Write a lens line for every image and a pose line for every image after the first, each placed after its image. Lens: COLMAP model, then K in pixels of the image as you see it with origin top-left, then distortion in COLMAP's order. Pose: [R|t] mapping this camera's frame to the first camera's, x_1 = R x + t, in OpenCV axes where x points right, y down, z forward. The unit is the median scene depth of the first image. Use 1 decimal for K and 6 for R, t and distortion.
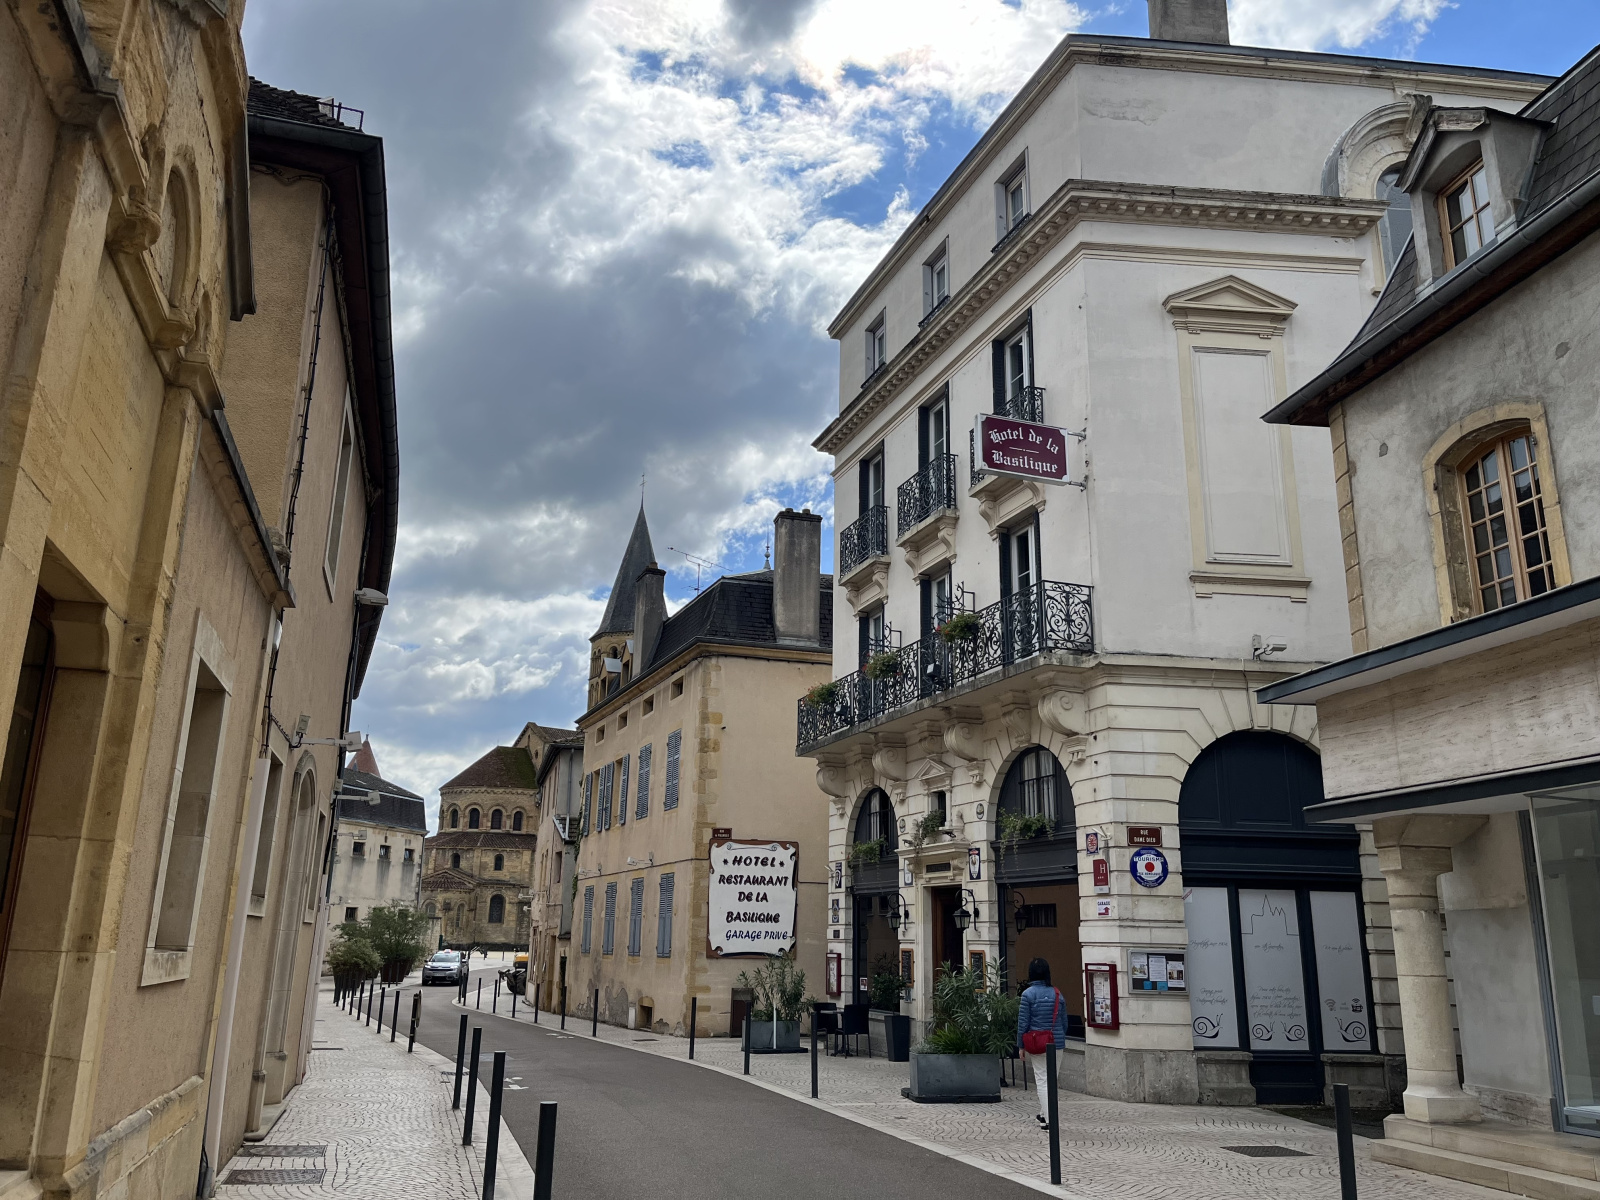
lens RADIAL K [[1227.9, 0, 772.2], [0, 1227.9, 580.3], [0, 0, 1]] dist [0.072310, -0.115671]
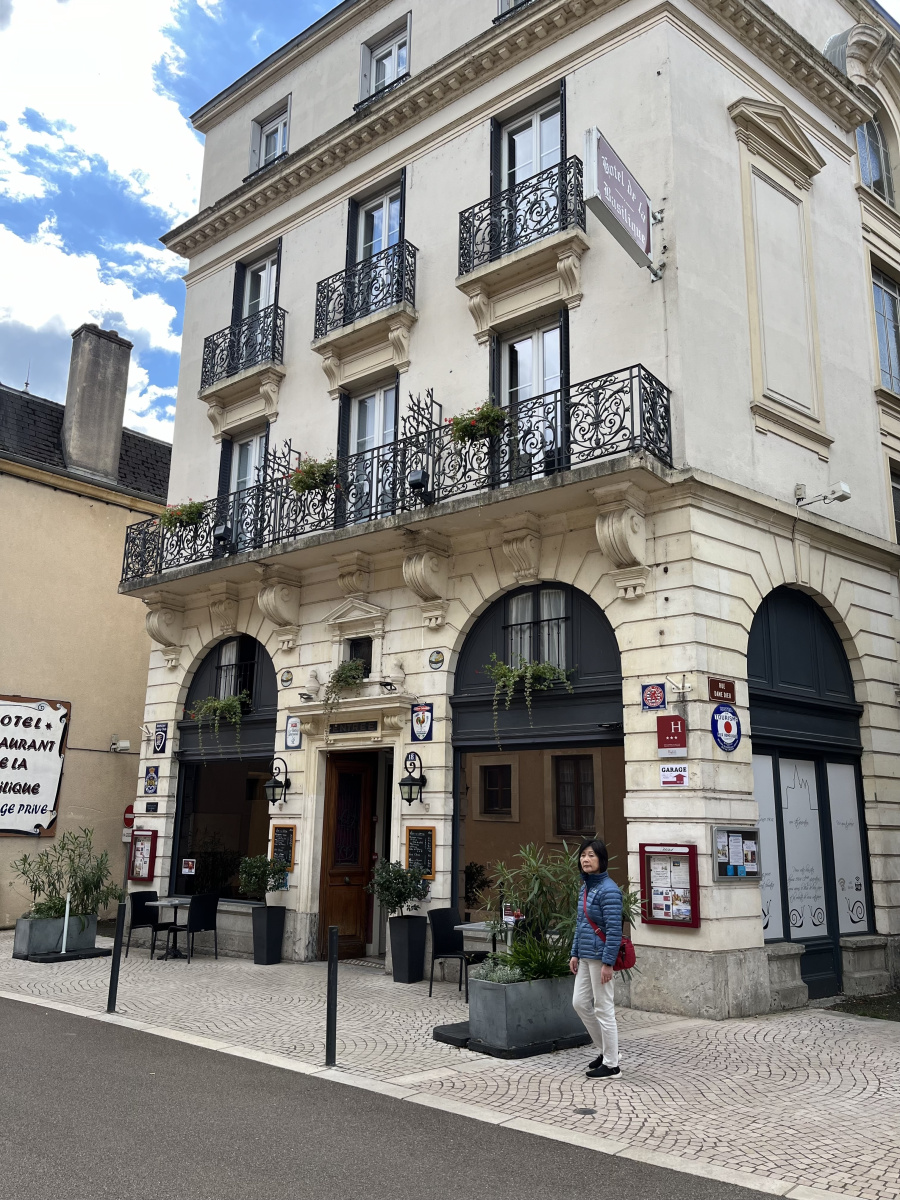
lens RADIAL K [[921.0, 0, 450.0], [0, 921.0, 600.0], [0, 0, 1]] dist [0.072310, -0.115671]
pose [[0.844982, 0.122077, 0.520676, -0.167212], [-0.151789, 0.988305, 0.014615, 0.154972], [-0.512802, -0.091382, 0.853629, 0.535551]]
